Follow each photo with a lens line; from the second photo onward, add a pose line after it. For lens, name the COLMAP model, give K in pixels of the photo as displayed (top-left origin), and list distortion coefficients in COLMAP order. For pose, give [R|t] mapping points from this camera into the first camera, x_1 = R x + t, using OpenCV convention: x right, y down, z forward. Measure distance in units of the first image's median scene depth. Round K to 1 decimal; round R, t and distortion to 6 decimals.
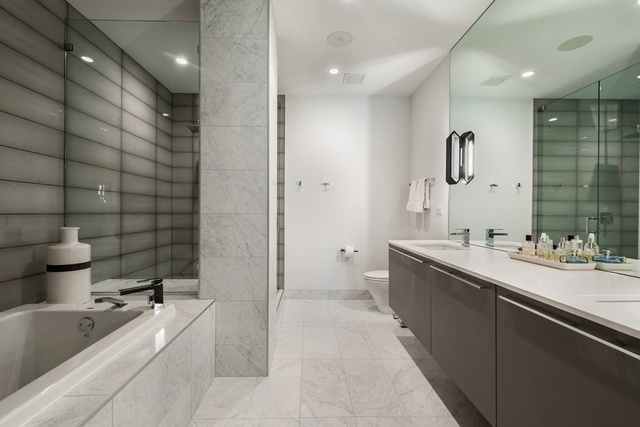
lens RADIAL K [[280.6, 0, 320.4], [0, 280.6, 213.1], [0, 0, 1]] dist [-0.003872, -0.001496]
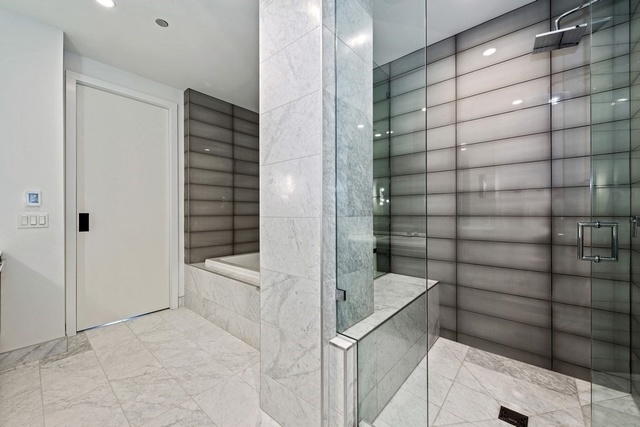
lens RADIAL K [[255.6, 0, 318.3], [0, 255.6, 213.9], [0, 0, 1]] dist [-0.003374, -0.002079]
pose [[-0.679251, -0.000286, -0.733906, 0.240299], [-0.003000, 0.999993, 0.002386, -0.007473], [0.733900, 0.003822, -0.679247, 1.498325]]
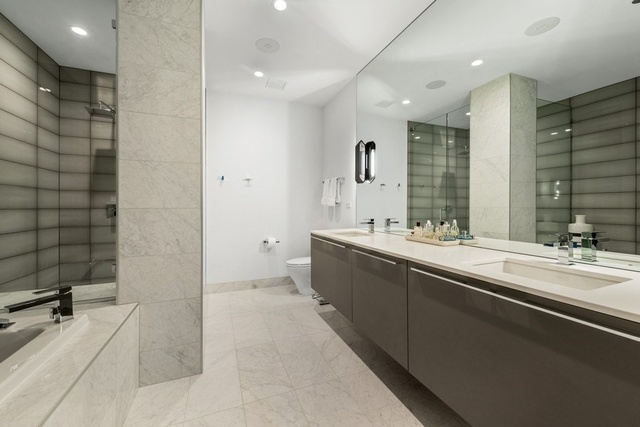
lens RADIAL K [[255.6, 0, 320.9], [0, 255.6, 207.3], [0, 0, 1]] dist [-0.003374, -0.002079]
pose [[0.932768, -0.007271, 0.360403, -0.102414], [0.007199, 0.999973, 0.001542, 0.000826], [-0.360405, 0.001156, 0.932795, 0.011610]]
